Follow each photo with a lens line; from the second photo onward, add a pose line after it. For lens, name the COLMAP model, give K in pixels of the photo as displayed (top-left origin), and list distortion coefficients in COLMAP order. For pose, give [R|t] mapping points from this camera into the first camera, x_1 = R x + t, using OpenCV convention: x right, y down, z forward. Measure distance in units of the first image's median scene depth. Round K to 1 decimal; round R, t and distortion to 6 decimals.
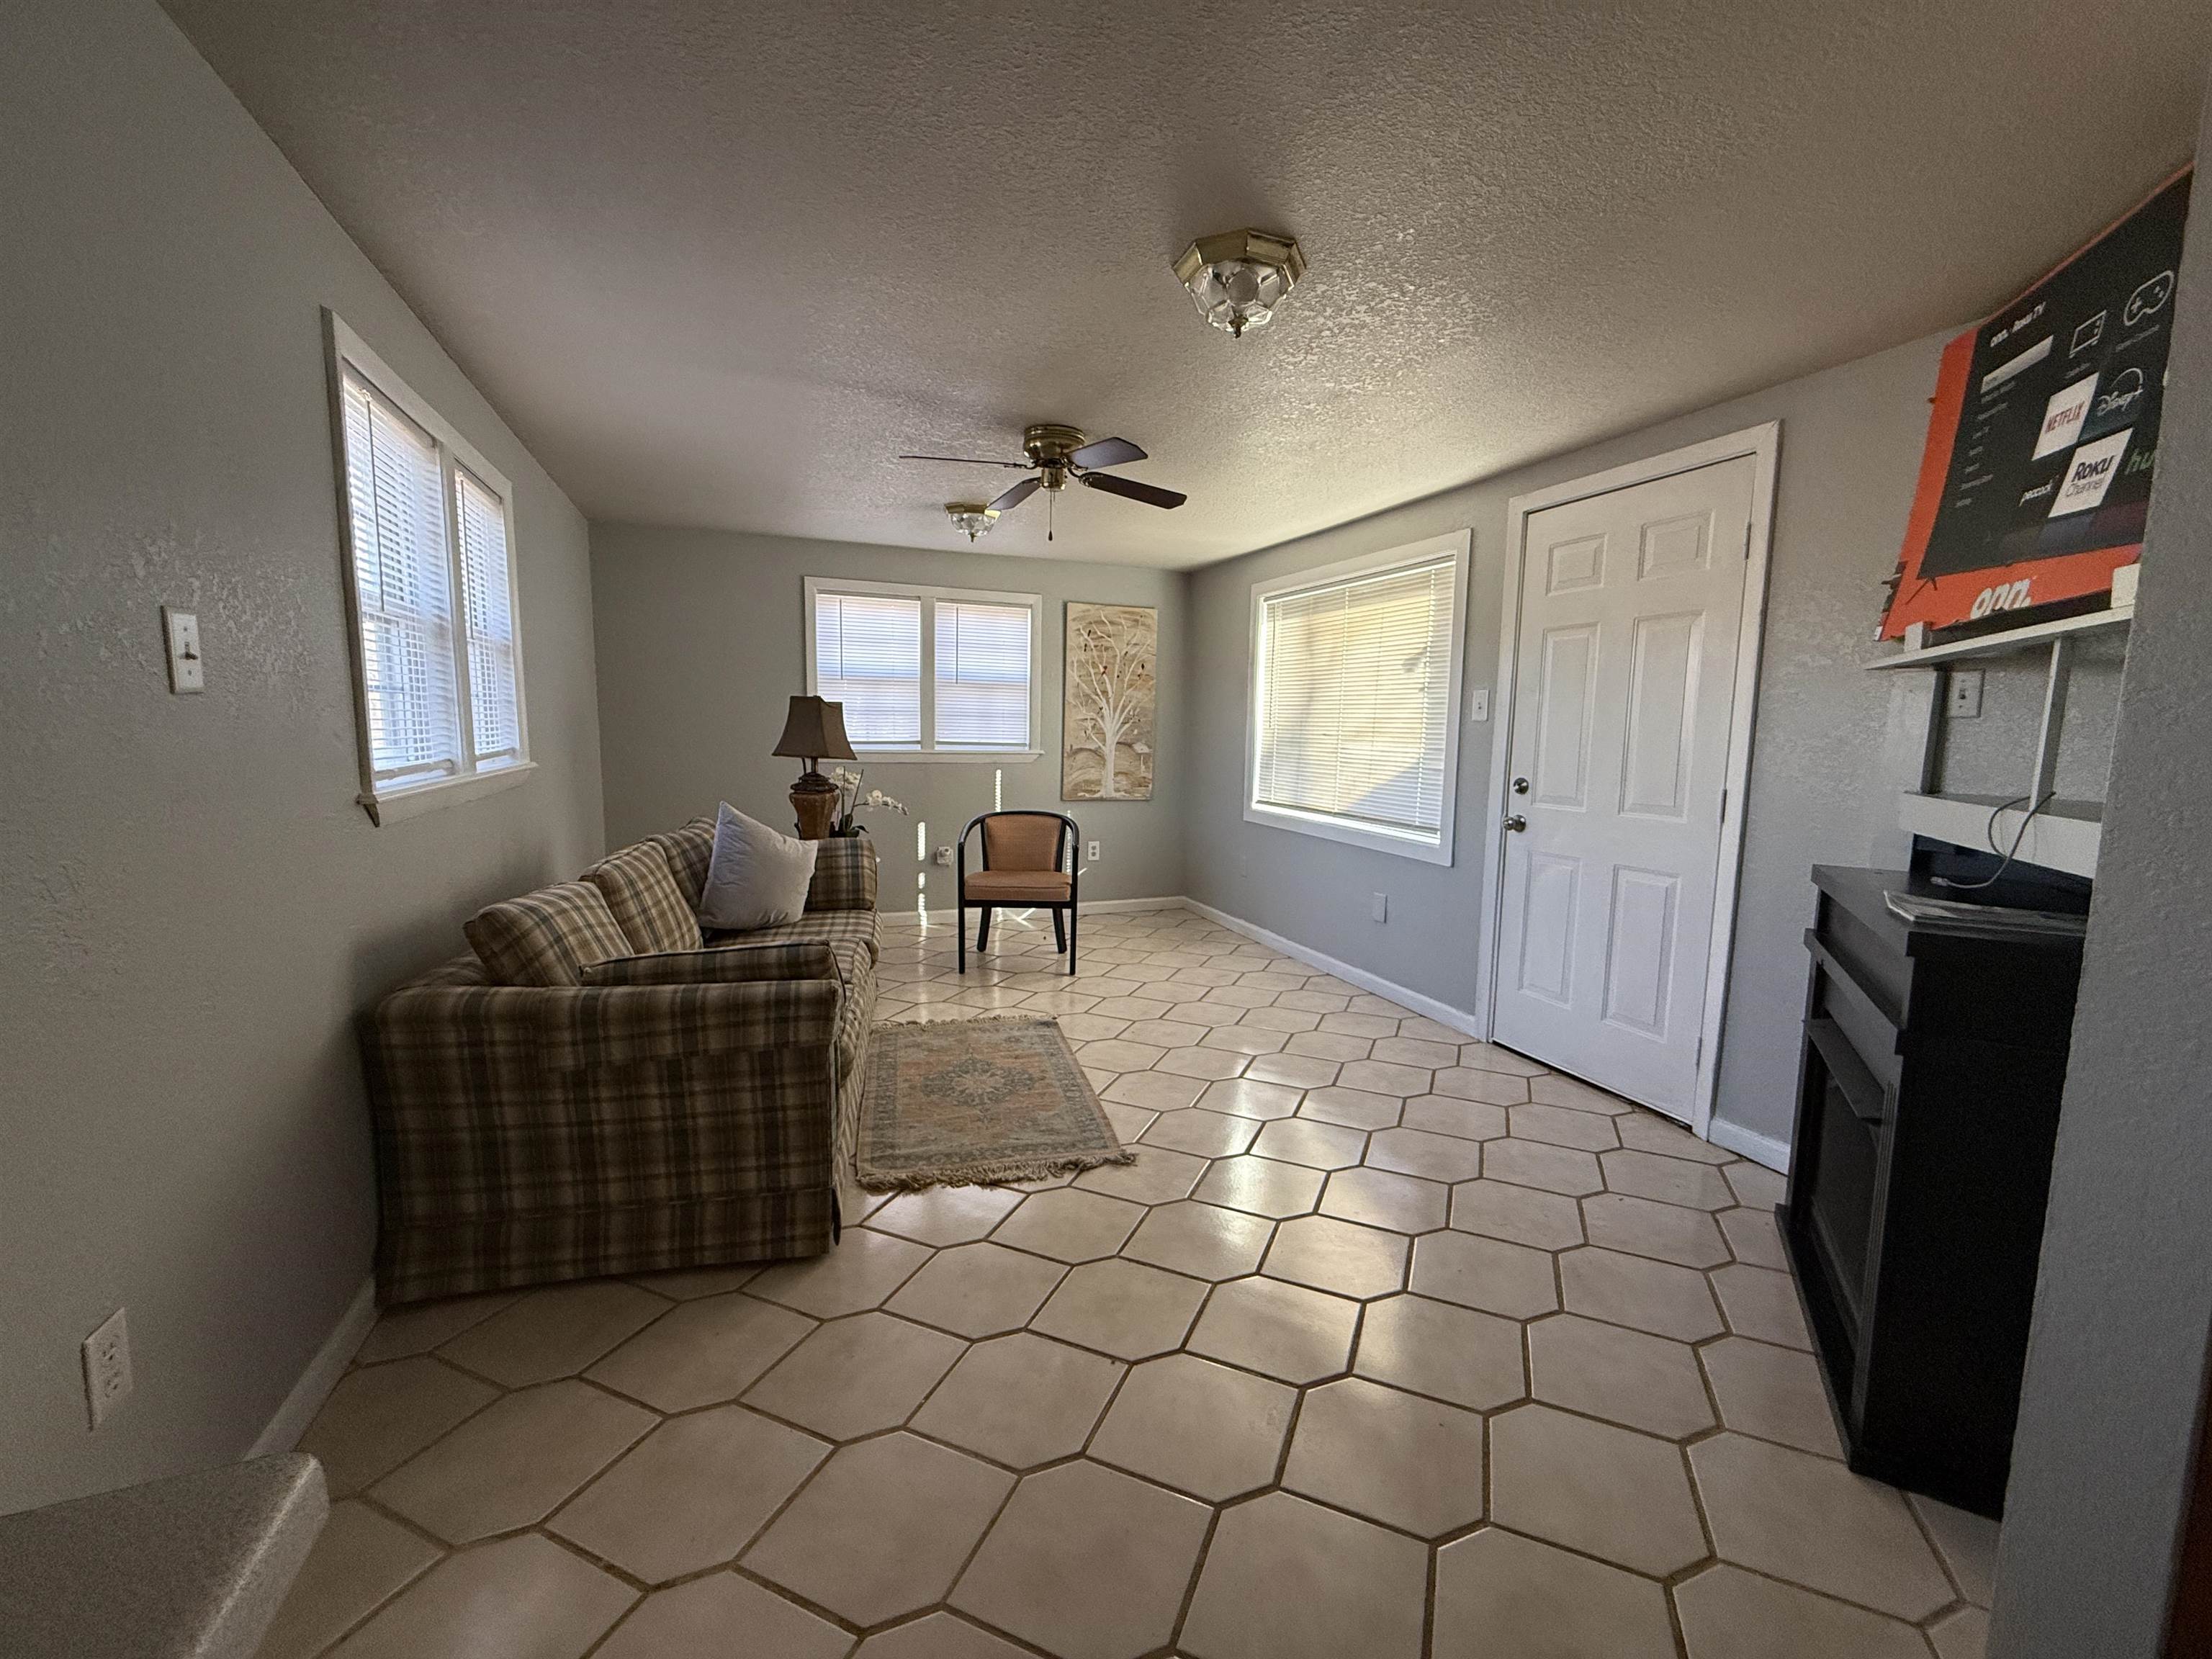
lens RADIAL K [[881.7, 0, 1097.6], [0, 881.7, 827.9], [0, 0, 1]] dist [0.000020, -0.000005]
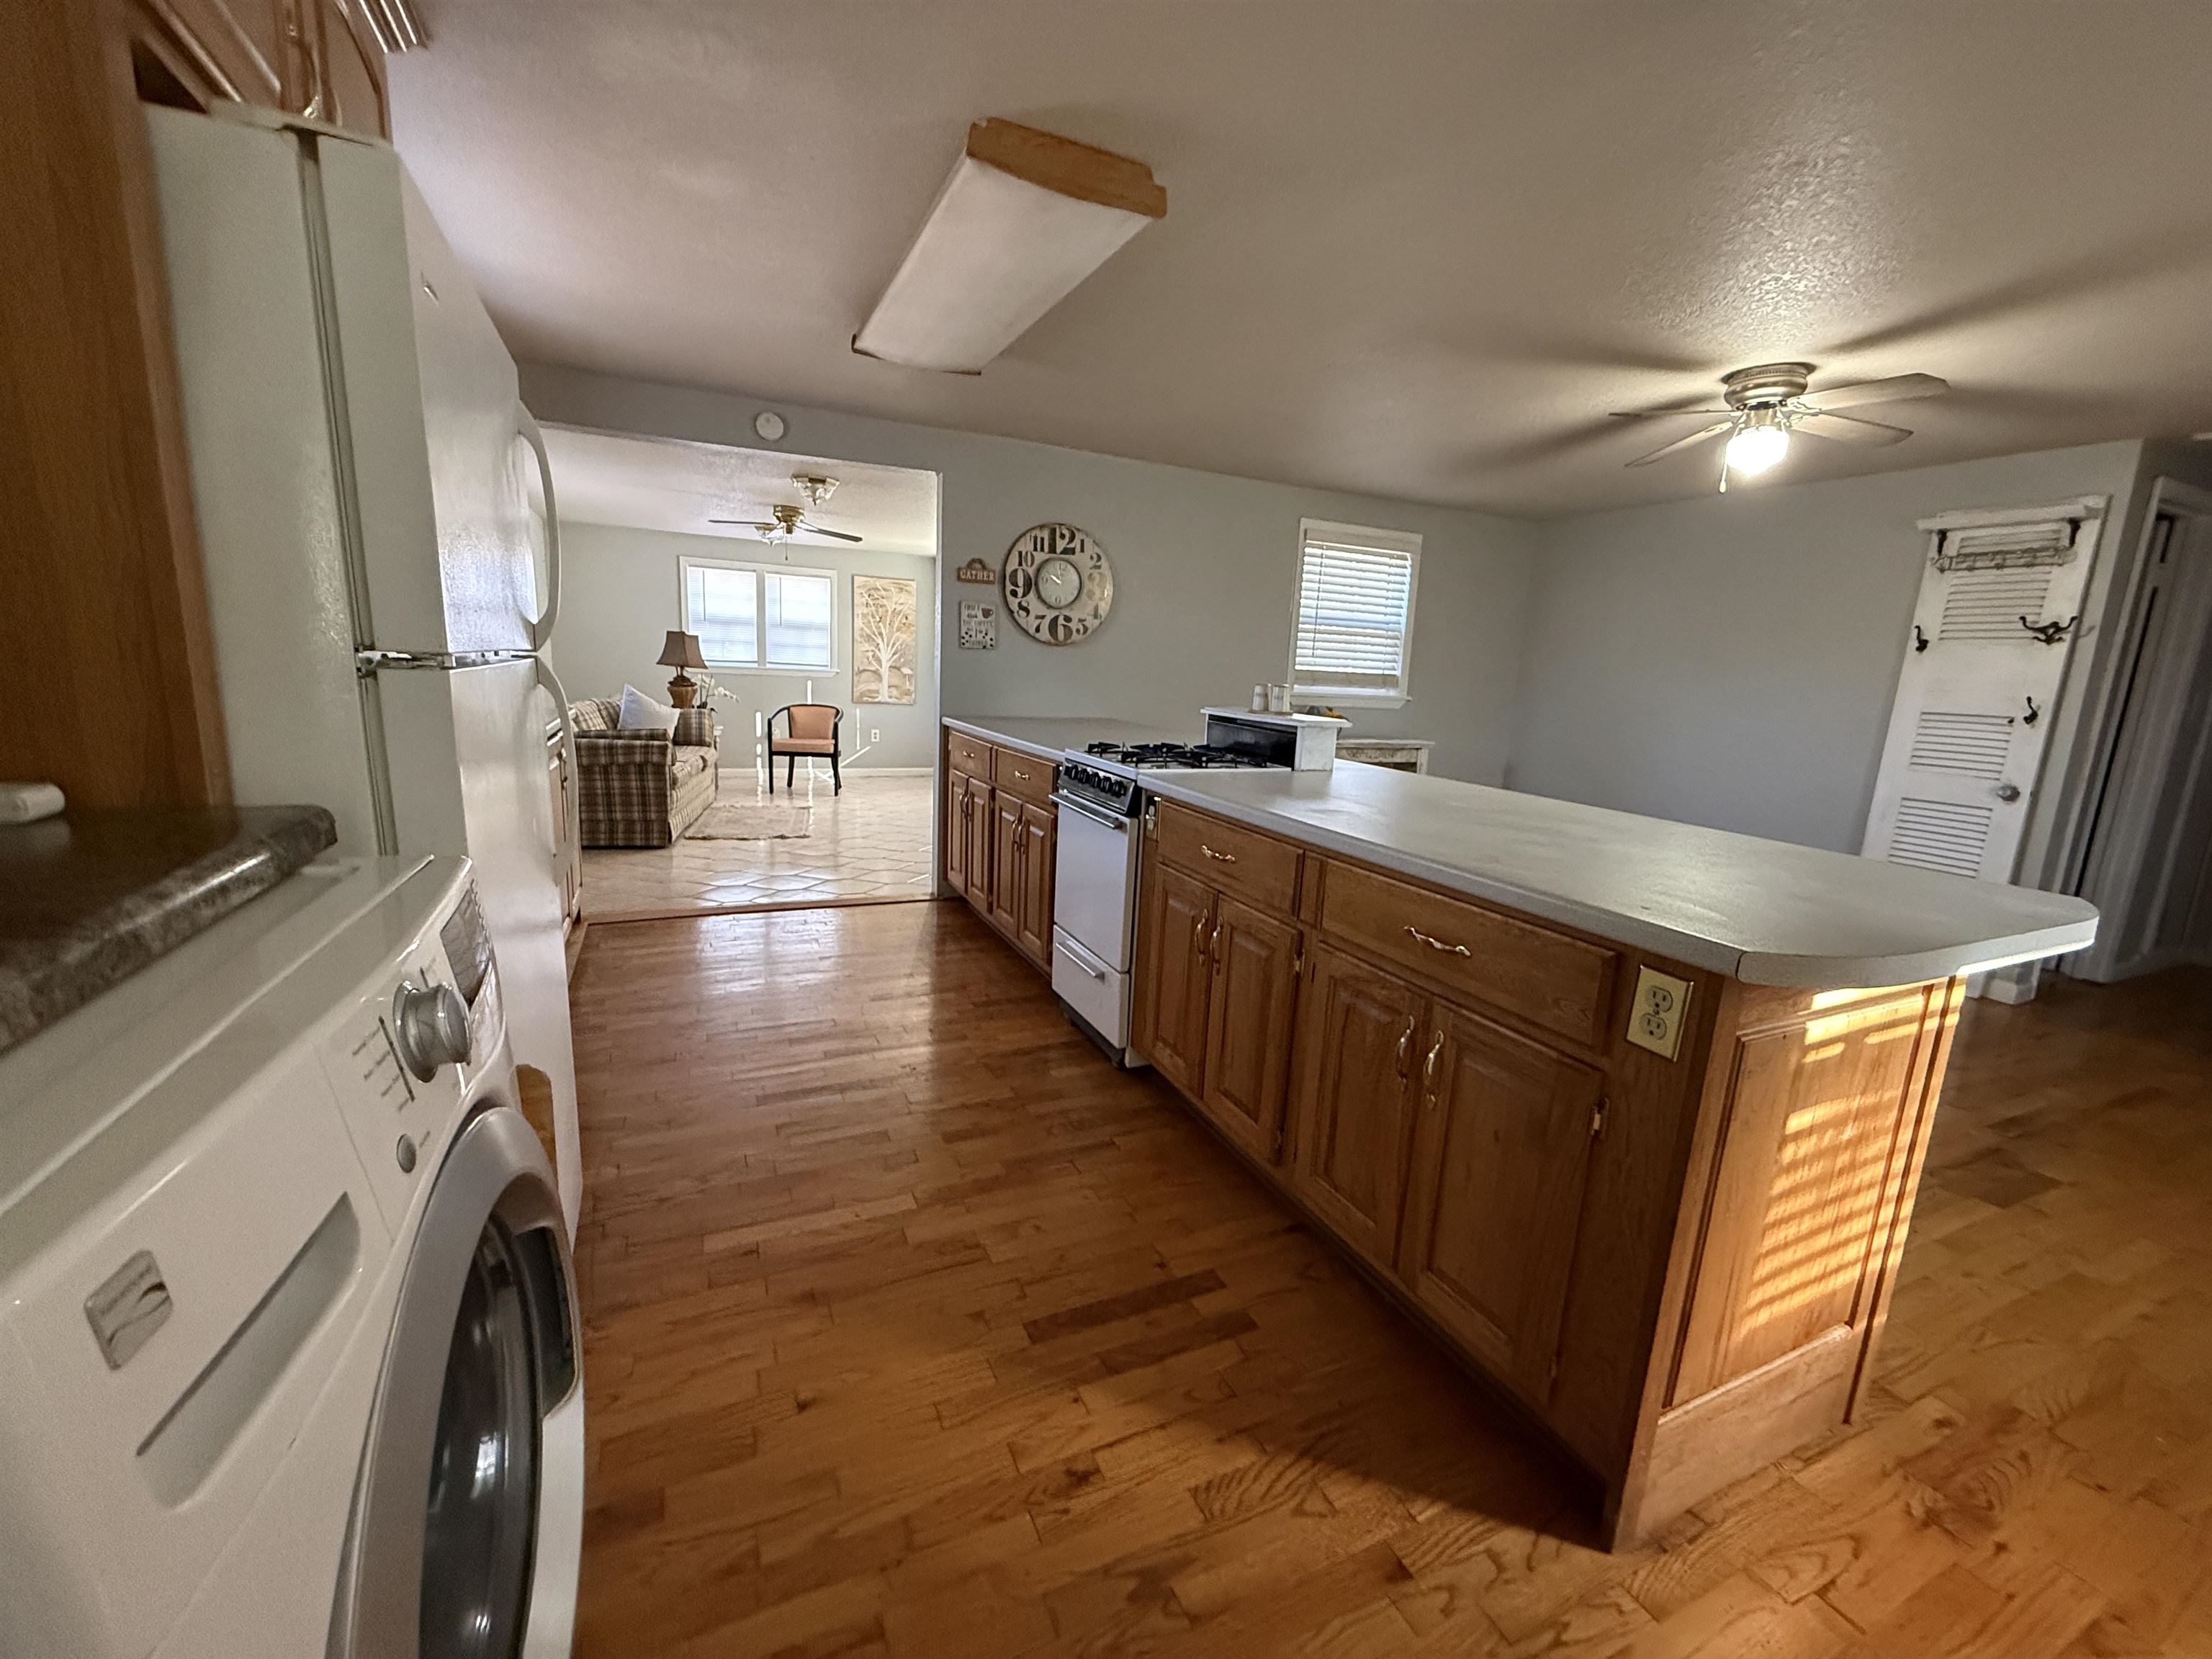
lens RADIAL K [[881.7, 0, 1097.6], [0, 881.7, 827.9], [0, 0, 1]] dist [0.000020, -0.000005]
pose [[0.997172, 0.014496, 0.073747, 0.380131], [-0.019181, 0.997815, 0.063231, 0.114235], [-0.072669, -0.064467, 0.995270, -0.832520]]
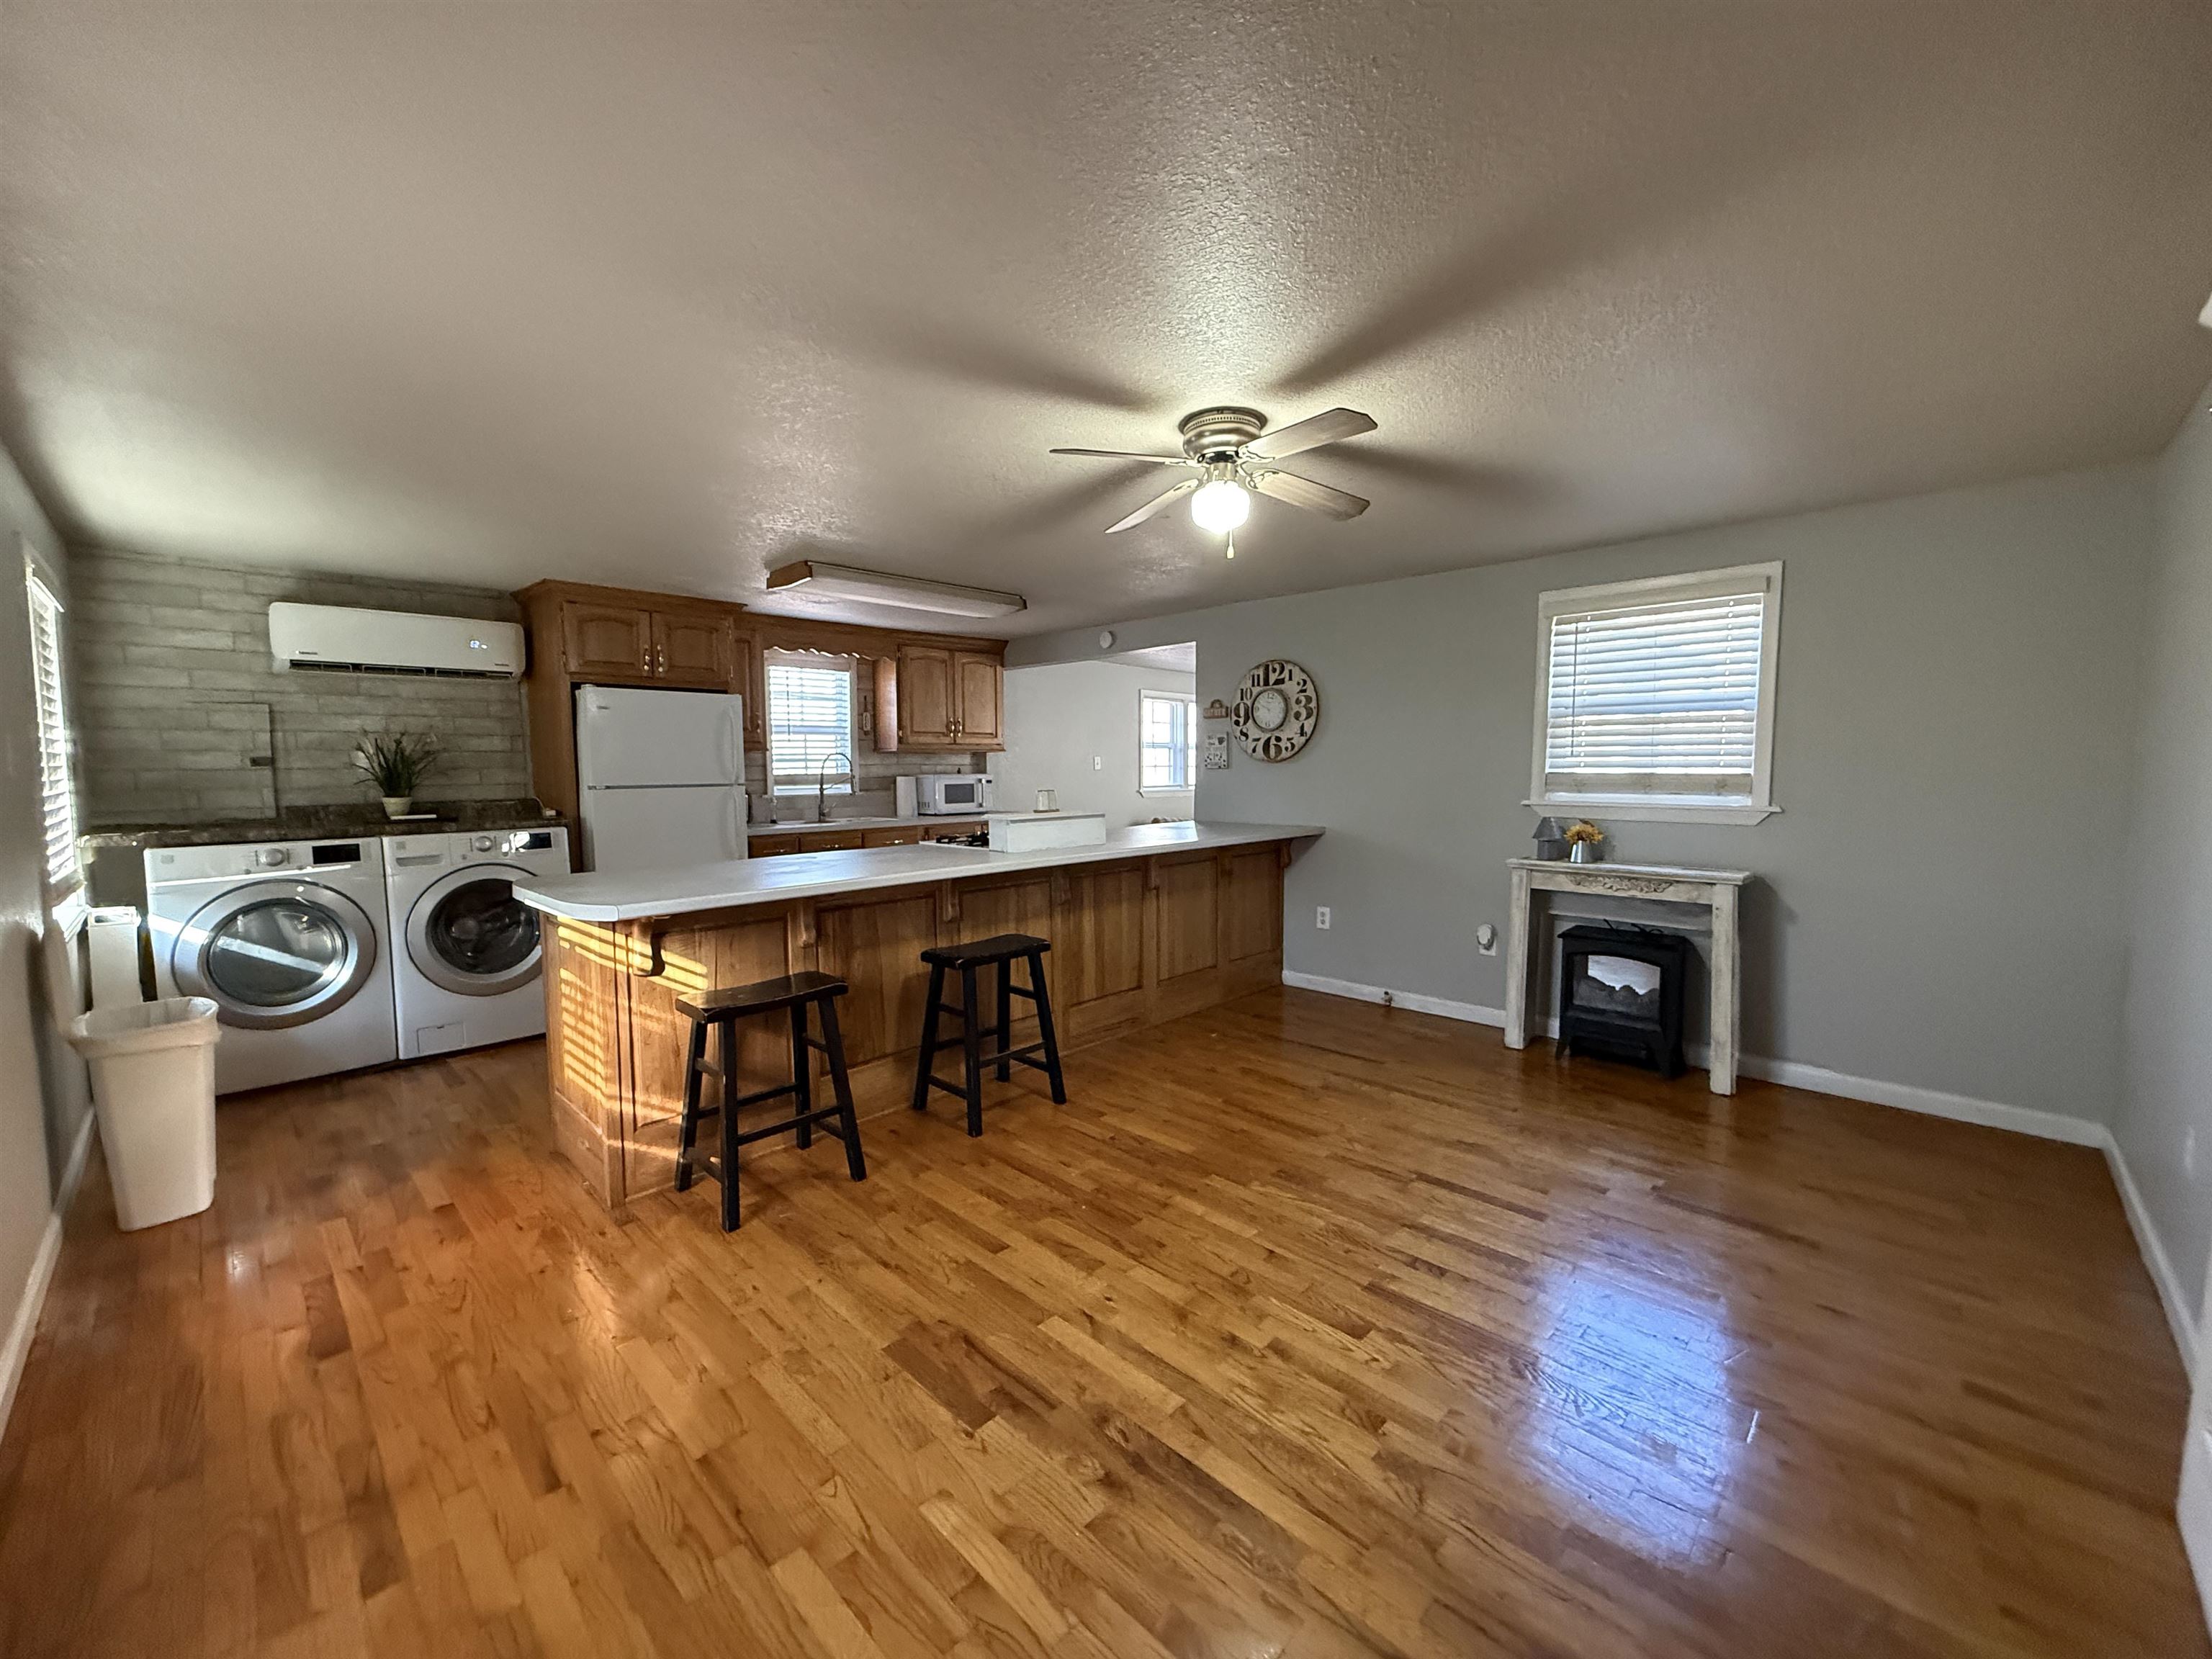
lens RADIAL K [[881.7, 0, 1097.6], [0, 881.7, 827.9], [0, 0, 1]] dist [0.000020, -0.000005]
pose [[0.416097, 0.042090, -0.908345, 1.421702], [-0.098595, 0.995127, 0.000946, 0.076114], [0.903959, 0.089164, 0.418220, -0.479252]]
